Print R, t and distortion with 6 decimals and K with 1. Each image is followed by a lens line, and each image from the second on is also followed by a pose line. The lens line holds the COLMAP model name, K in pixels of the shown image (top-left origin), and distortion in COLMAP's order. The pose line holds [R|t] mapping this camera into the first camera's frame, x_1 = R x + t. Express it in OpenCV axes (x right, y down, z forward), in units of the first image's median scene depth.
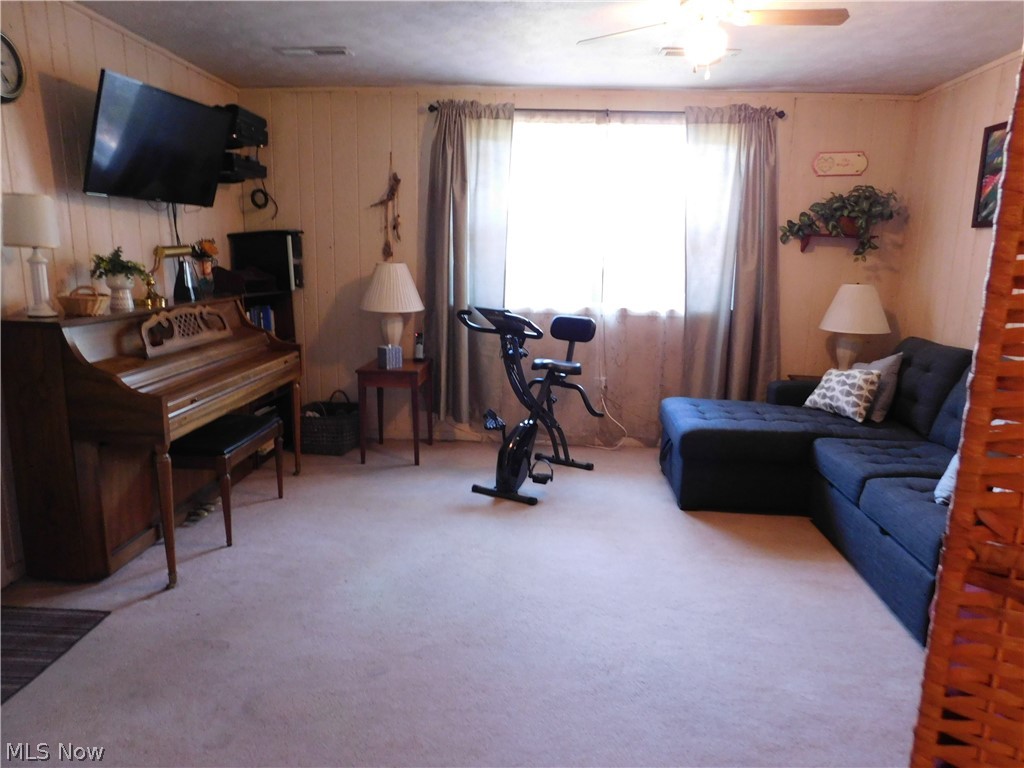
lens RADIAL K [[675.0, 0, 512.0], [0, 675.0, 384.0], [0, 0, 1]] dist [-0.078077, 0.061159]
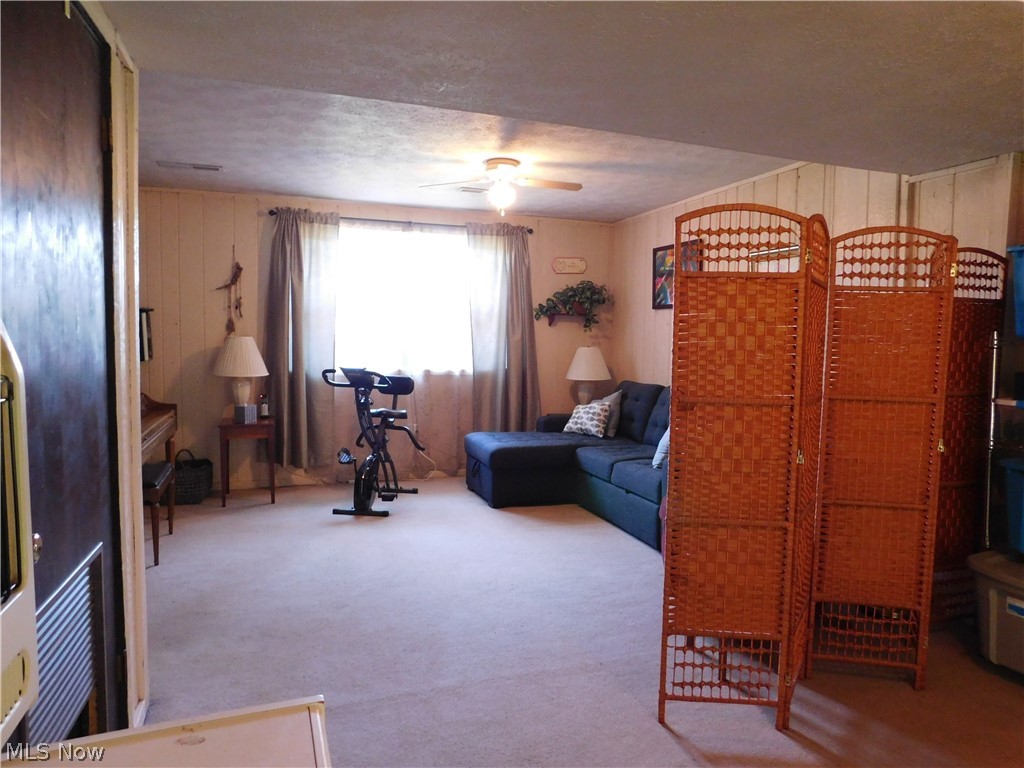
lens RADIAL K [[675.0, 0, 512.0], [0, 675.0, 384.0], [0, 0, 1]] dist [-0.078077, 0.061159]
pose [[0.918997, -0.032850, 0.392894, -0.211112], [0.080049, 0.991313, -0.104355, 0.068785], [-0.386053, 0.127353, 0.913644, -0.269555]]
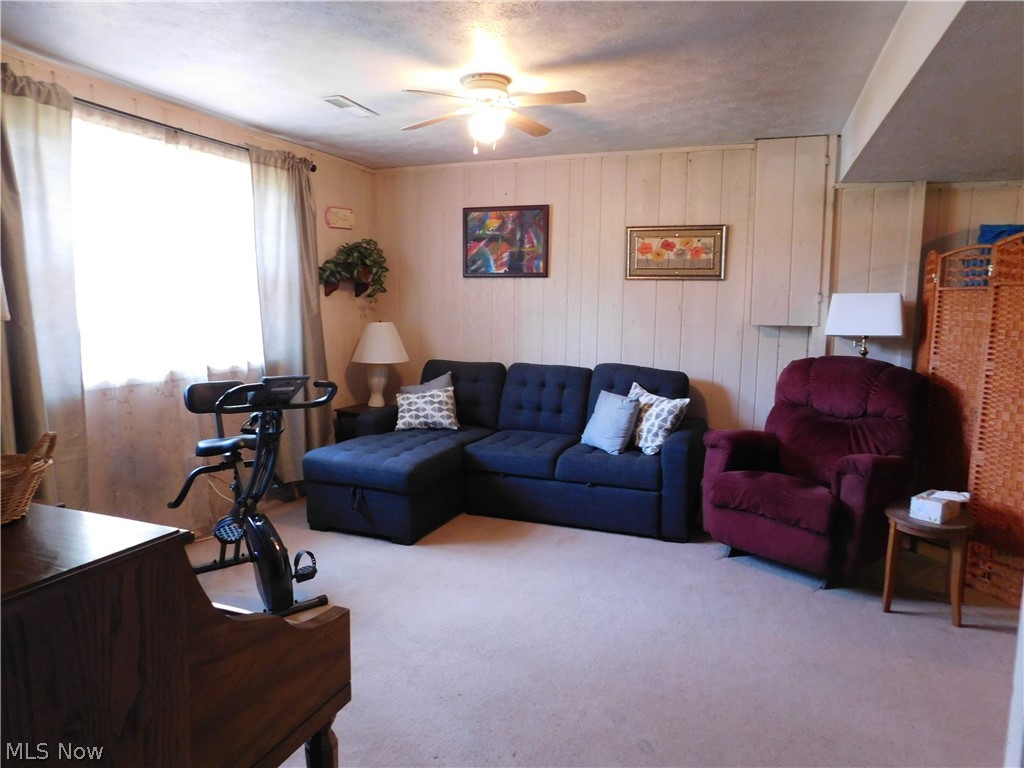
lens RADIAL K [[675.0, 0, 512.0], [0, 675.0, 384.0], [0, 0, 1]] dist [-0.078077, 0.061159]
pose [[0.295249, -0.135211, 0.945805, -0.550556], [0.183805, 0.979482, 0.082648, -0.096699], [-0.937573, 0.149442, 0.314043, 0.411807]]
